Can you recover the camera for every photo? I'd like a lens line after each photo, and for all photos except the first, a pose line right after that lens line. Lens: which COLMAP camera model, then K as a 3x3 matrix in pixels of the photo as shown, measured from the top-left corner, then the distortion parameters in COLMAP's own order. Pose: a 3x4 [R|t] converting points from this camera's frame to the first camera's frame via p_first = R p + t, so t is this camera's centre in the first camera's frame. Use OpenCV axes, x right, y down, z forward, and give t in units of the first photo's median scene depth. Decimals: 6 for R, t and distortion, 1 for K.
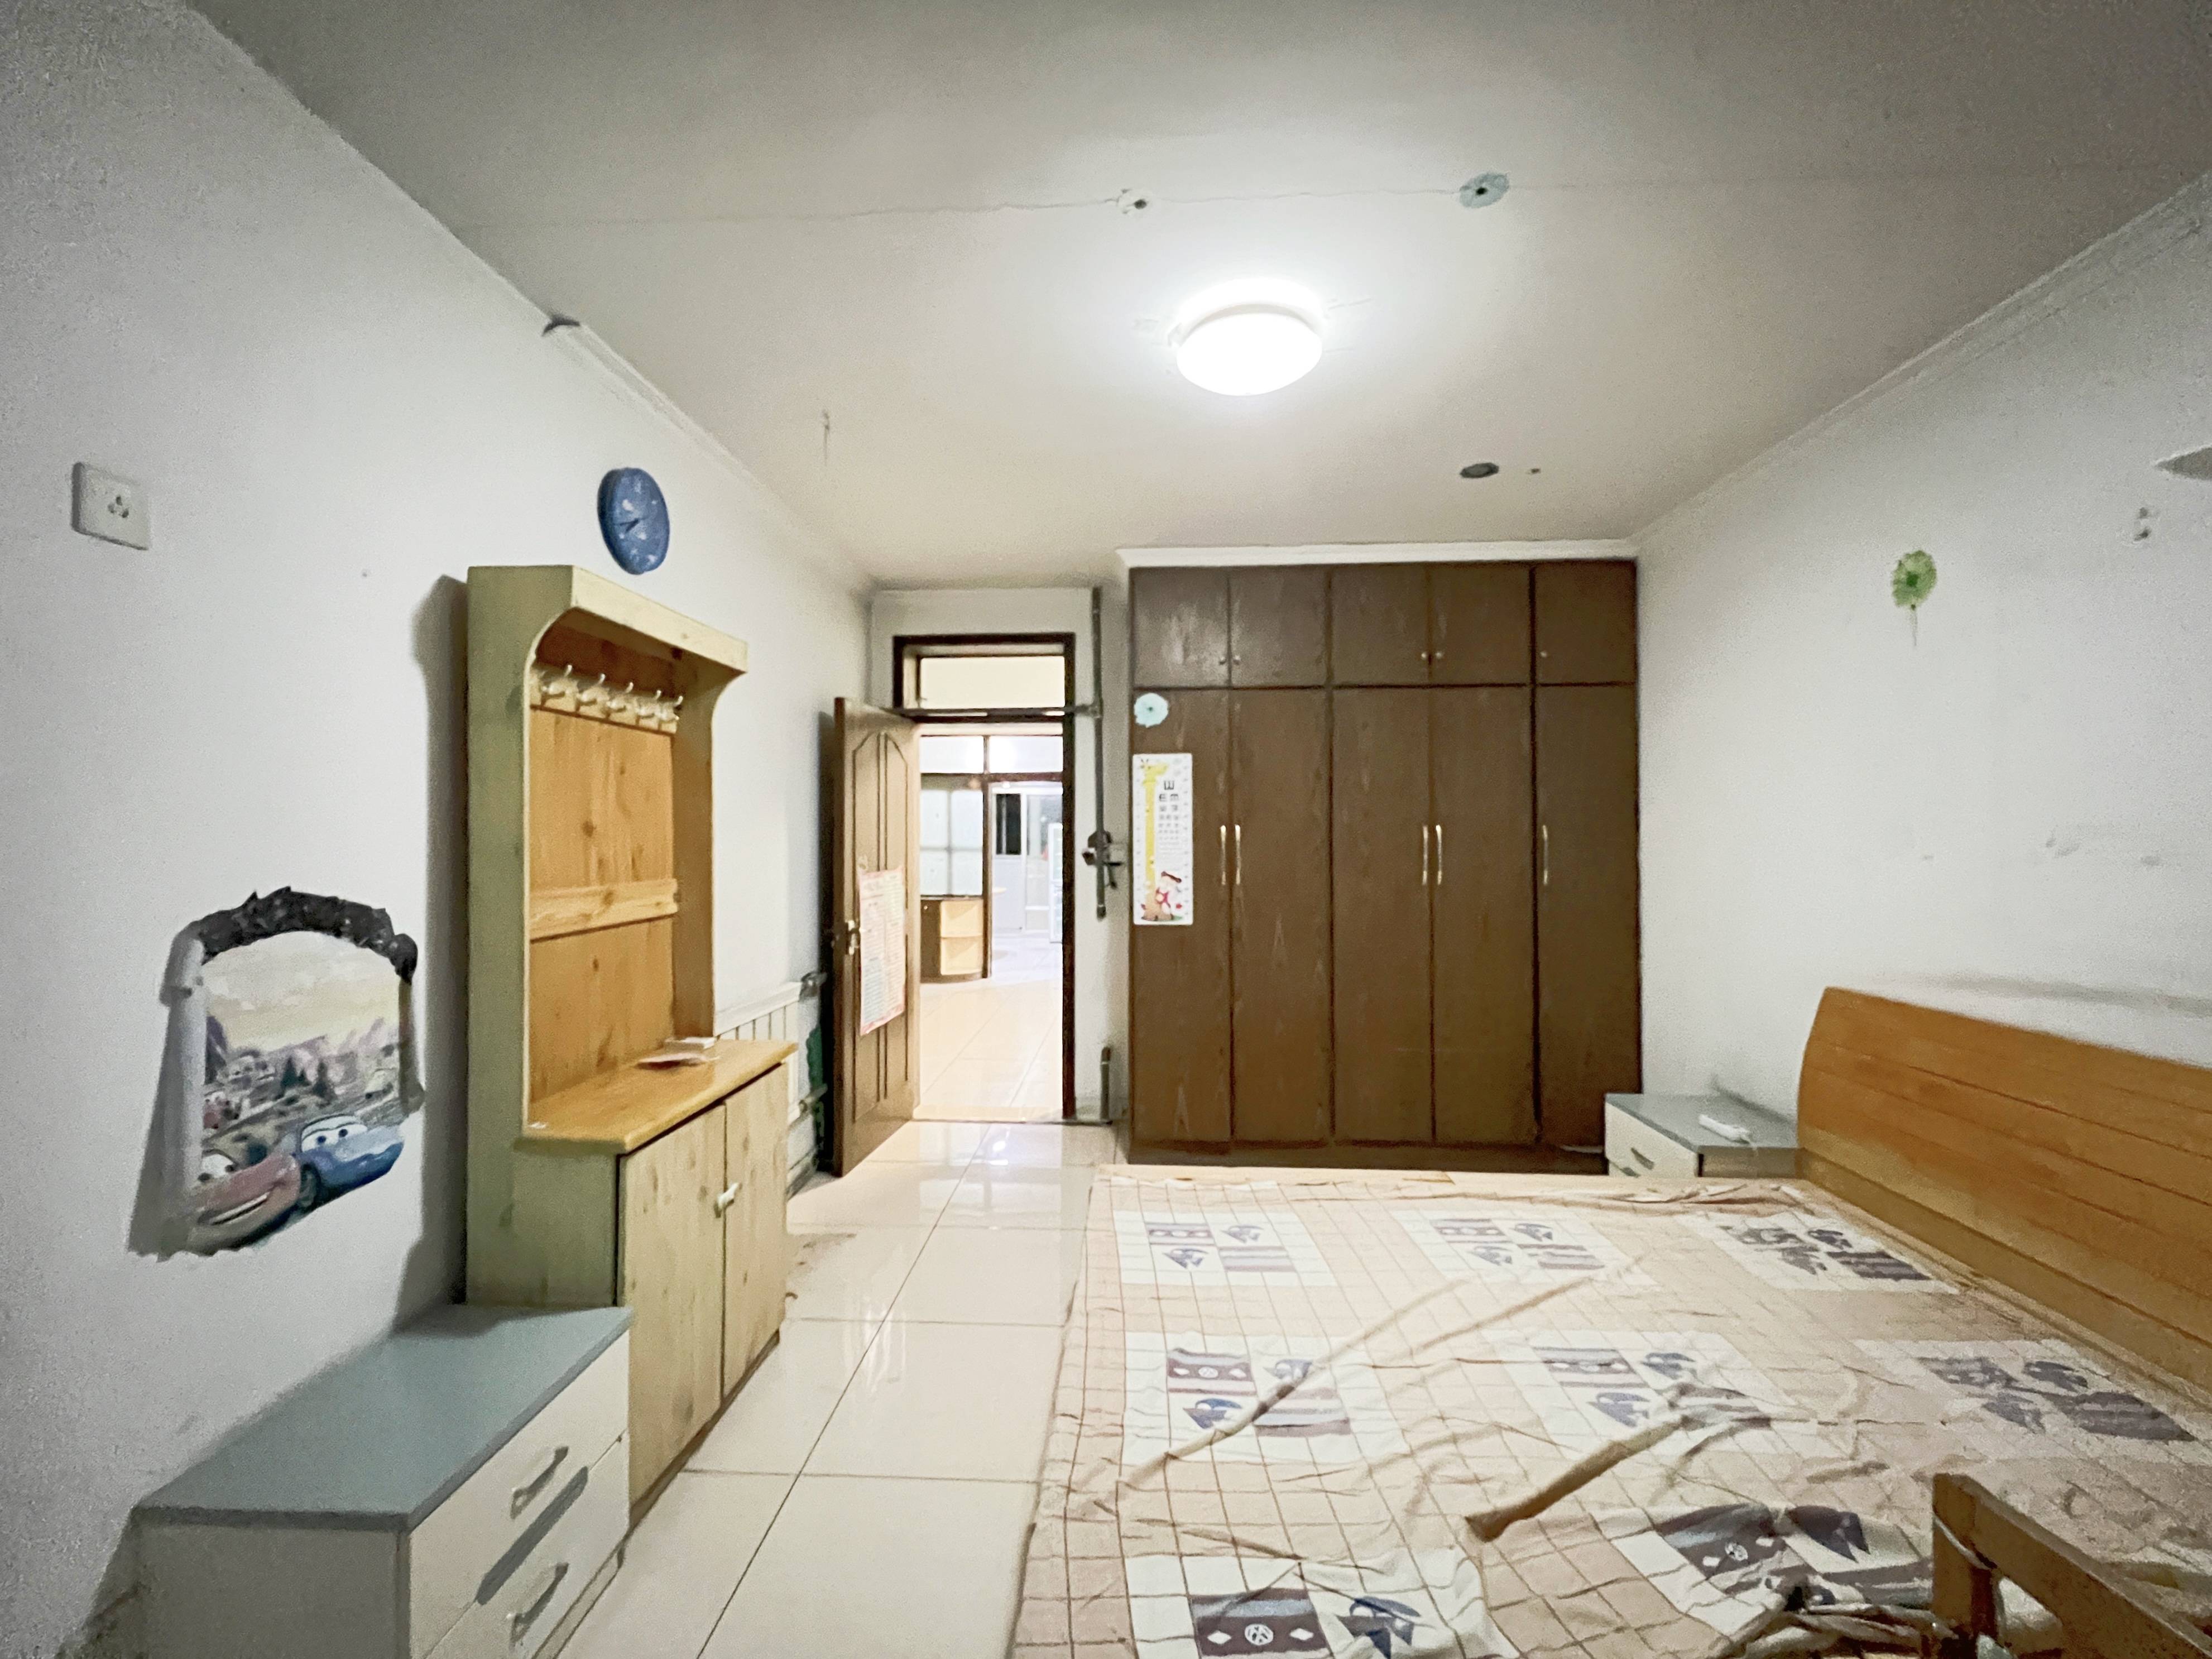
lens RADIAL K [[887.5, 0, 1102.1], [0, 887.5, 834.7], [0, 0, 1]] dist [0.002907, 0.000161]
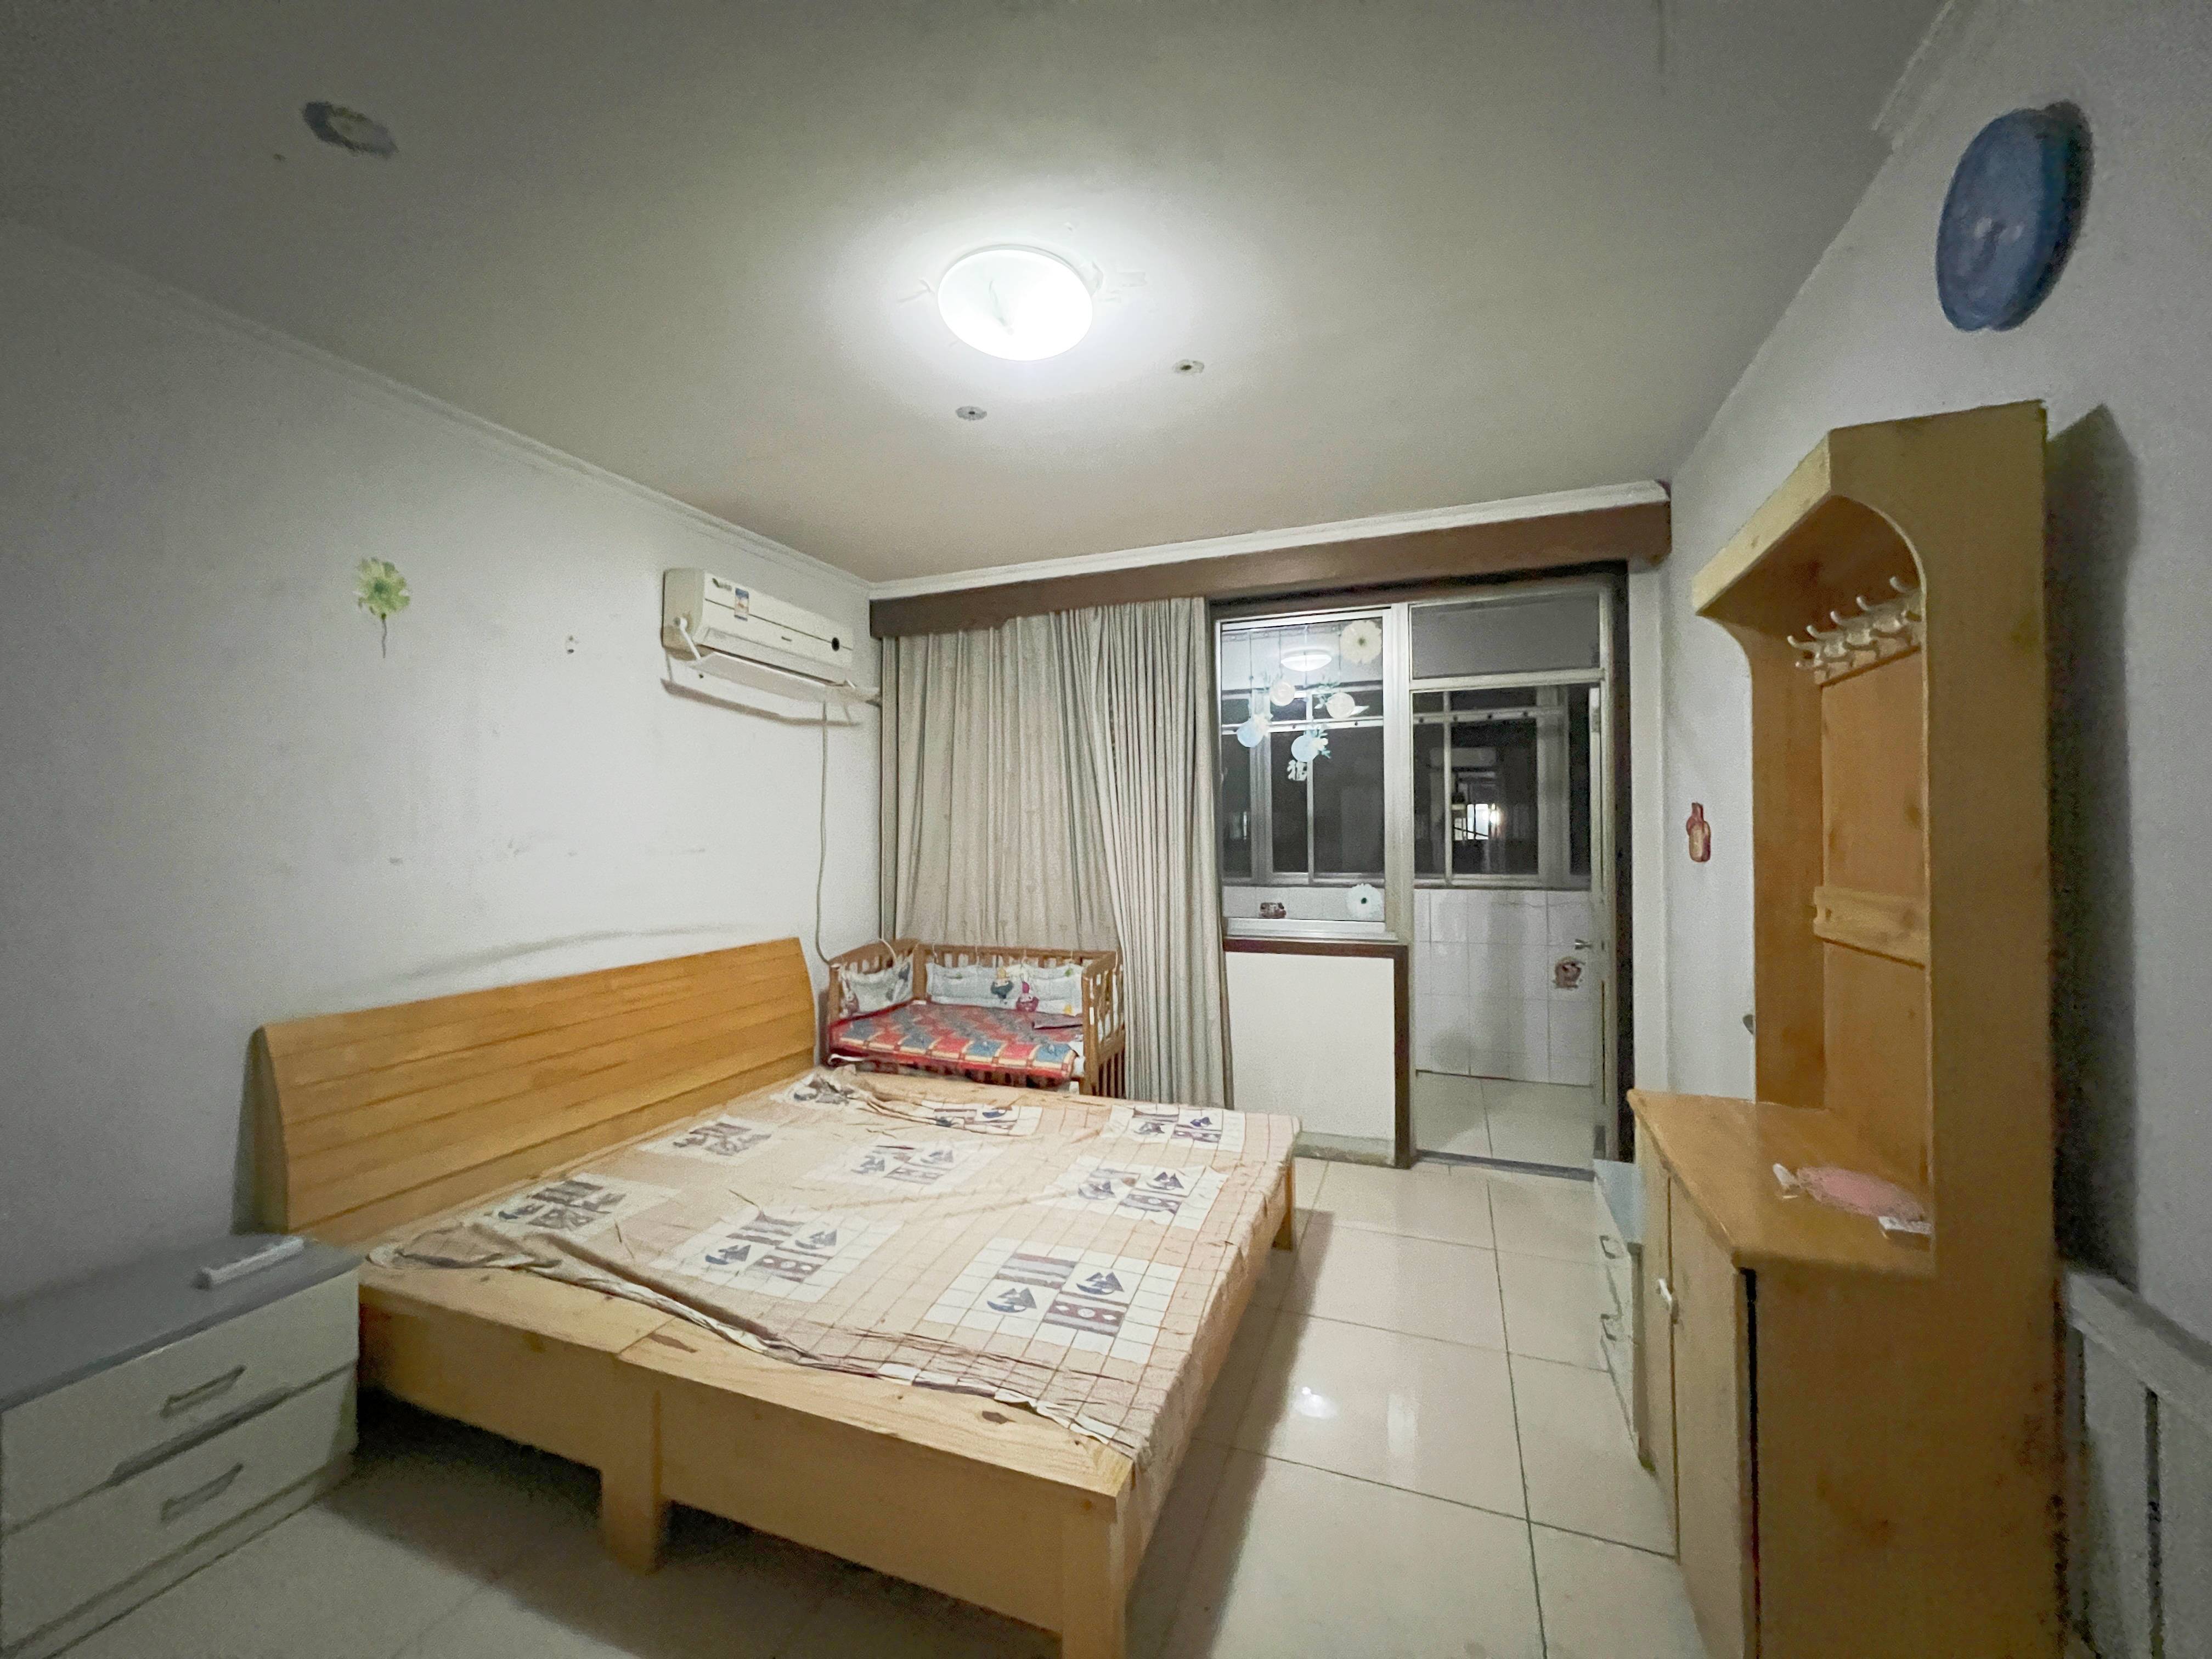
lens RADIAL K [[887.4, 0, 1102.2], [0, 887.4, 817.8], [0, 0, 1]] dist [0.002907, 0.000161]
pose [[-0.952476, 0.011889, 0.304381, -0.200918], [0.005627, 0.999754, -0.021442, 0.003092], [-0.304561, -0.018710, -0.952309, 1.940475]]
